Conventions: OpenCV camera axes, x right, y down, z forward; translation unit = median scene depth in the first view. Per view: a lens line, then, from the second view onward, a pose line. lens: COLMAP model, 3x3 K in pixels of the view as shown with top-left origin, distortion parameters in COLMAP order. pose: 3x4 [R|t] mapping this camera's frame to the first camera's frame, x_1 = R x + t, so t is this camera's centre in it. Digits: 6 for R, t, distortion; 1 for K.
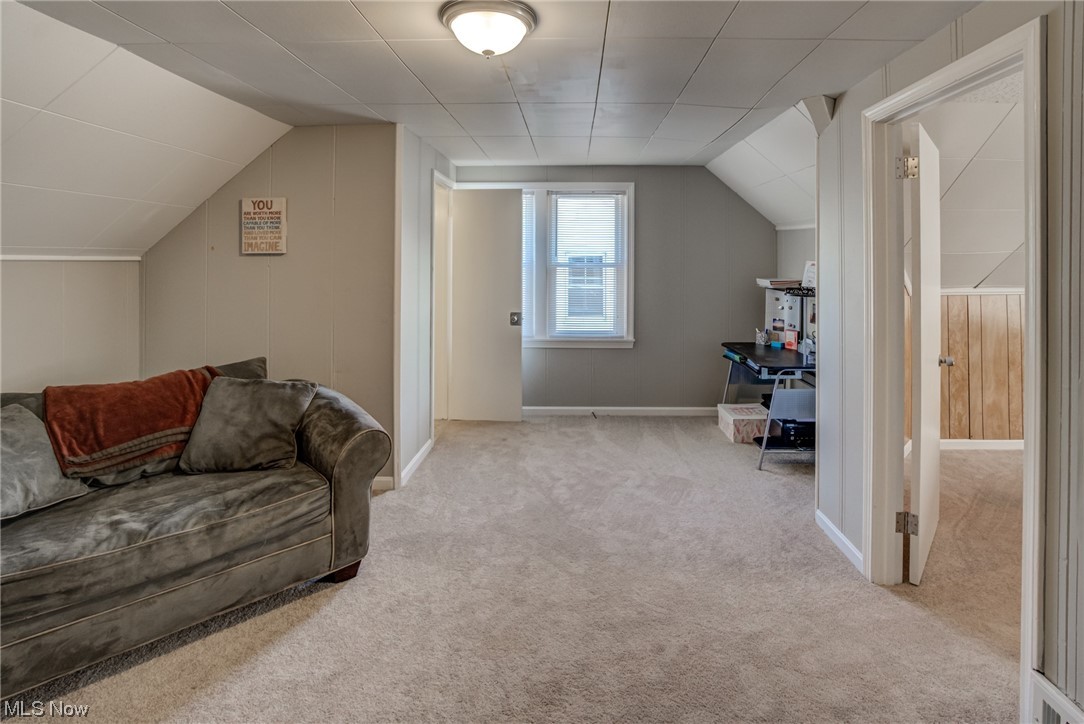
lens RADIAL K [[564.4, 0, 544.7], [0, 564.4, 260.0], [0, 0, 1]] dist [-0.025825, 0.000318]
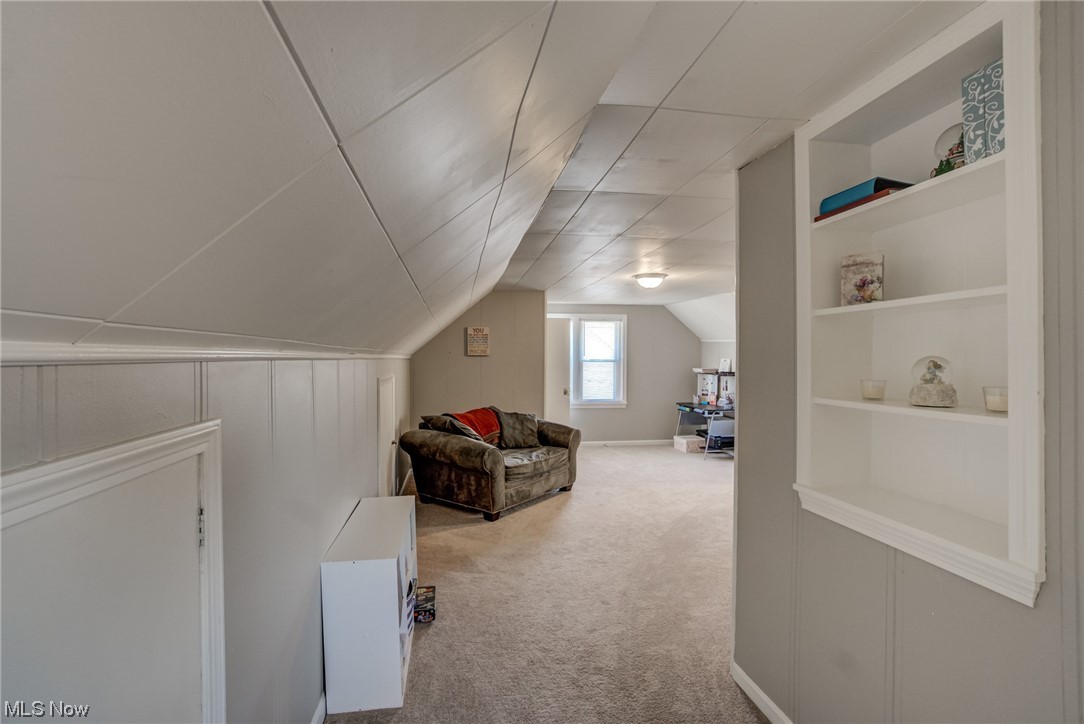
lens RADIAL K [[507.2, 0, 542.0], [0, 507.2, 362.0], [0, 0, 1]] dist [-0.024092, 0.000811]
pose [[0.982570, -0.000383, 0.185895, -0.614589], [-0.002010, 0.999918, 0.012686, -0.010779], [-0.185884, -0.012839, 0.982488, -0.795409]]
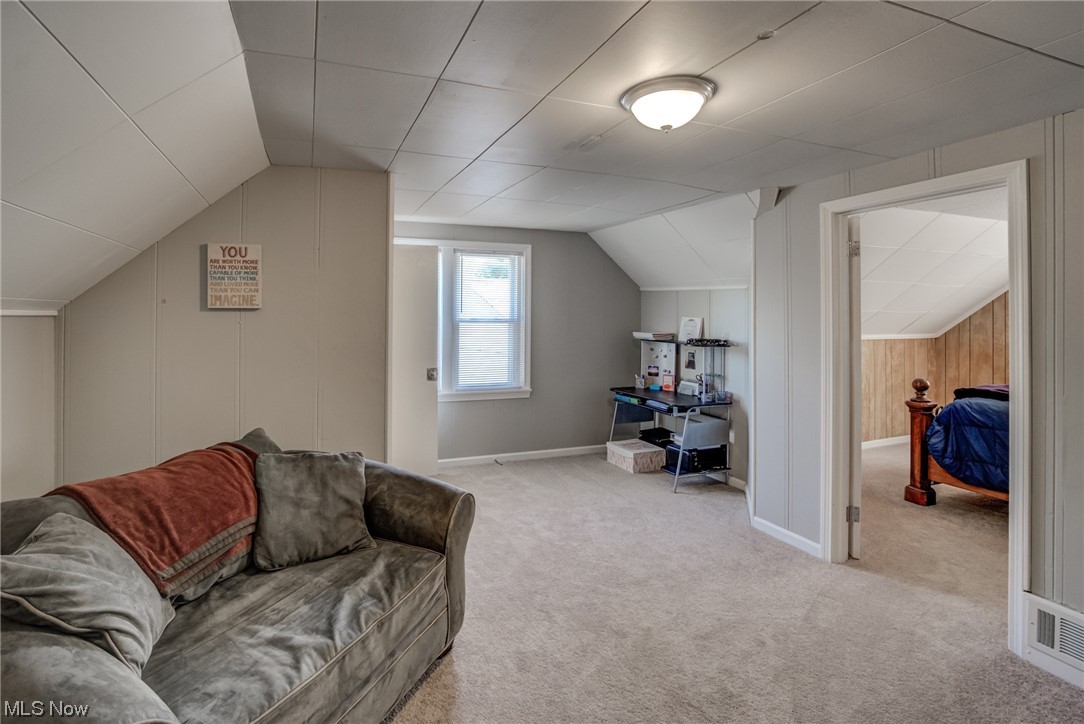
lens RADIAL K [[536.3, 0, 498.5], [0, 536.3, 314.3], [0, 0, 1]] dist [-0.042740, 0.000748]
pose [[0.932567, 0.003482, 0.360980, -0.418130], [-0.003317, 0.999994, -0.001076, -0.002717], [-0.360981, -0.000194, 0.932573, 0.091828]]
